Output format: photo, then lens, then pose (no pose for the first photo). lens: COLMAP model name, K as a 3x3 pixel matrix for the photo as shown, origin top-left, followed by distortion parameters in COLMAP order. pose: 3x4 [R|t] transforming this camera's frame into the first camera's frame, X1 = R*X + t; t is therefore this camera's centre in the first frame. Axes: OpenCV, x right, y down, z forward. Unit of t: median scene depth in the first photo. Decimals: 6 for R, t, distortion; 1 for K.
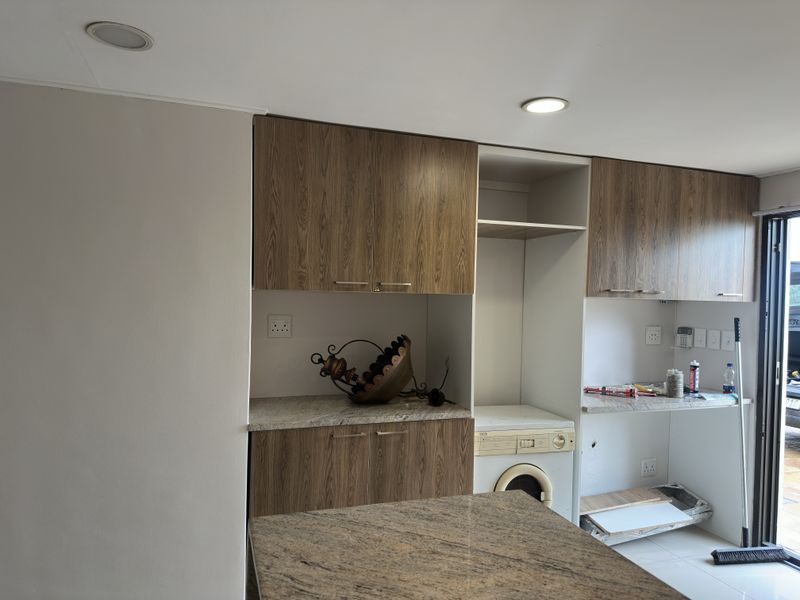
lens RADIAL K [[553.0, 0, 406.2], [0, 553.0, 303.2], [0, 0, 1]] dist [0.095095, -0.128926]
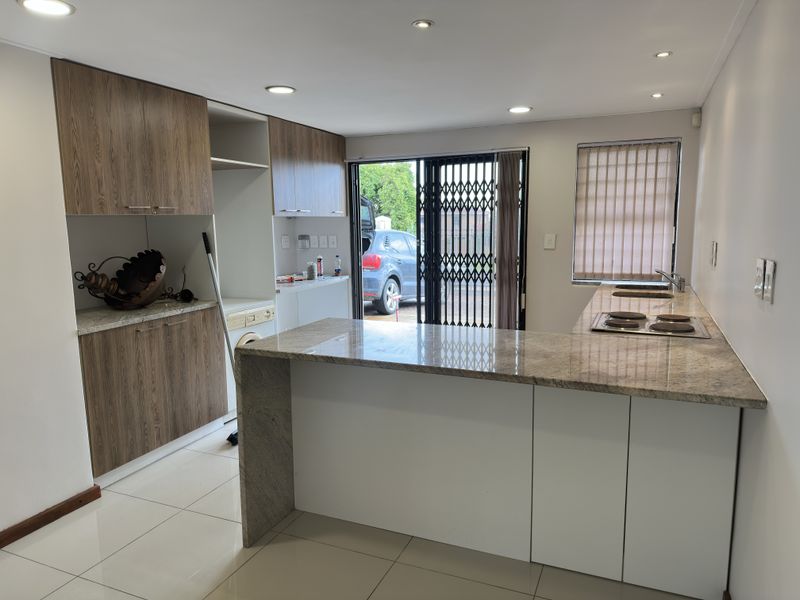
lens RADIAL K [[553.0, 0, 406.2], [0, 553.0, 303.2], [0, 0, 1]] dist [0.095095, -0.128926]
pose [[0.666325, -0.142054, 0.732005, -0.567217], [0.036765, 0.986750, 0.158025, -0.001704], [-0.744754, -0.078384, 0.662719, -0.254467]]
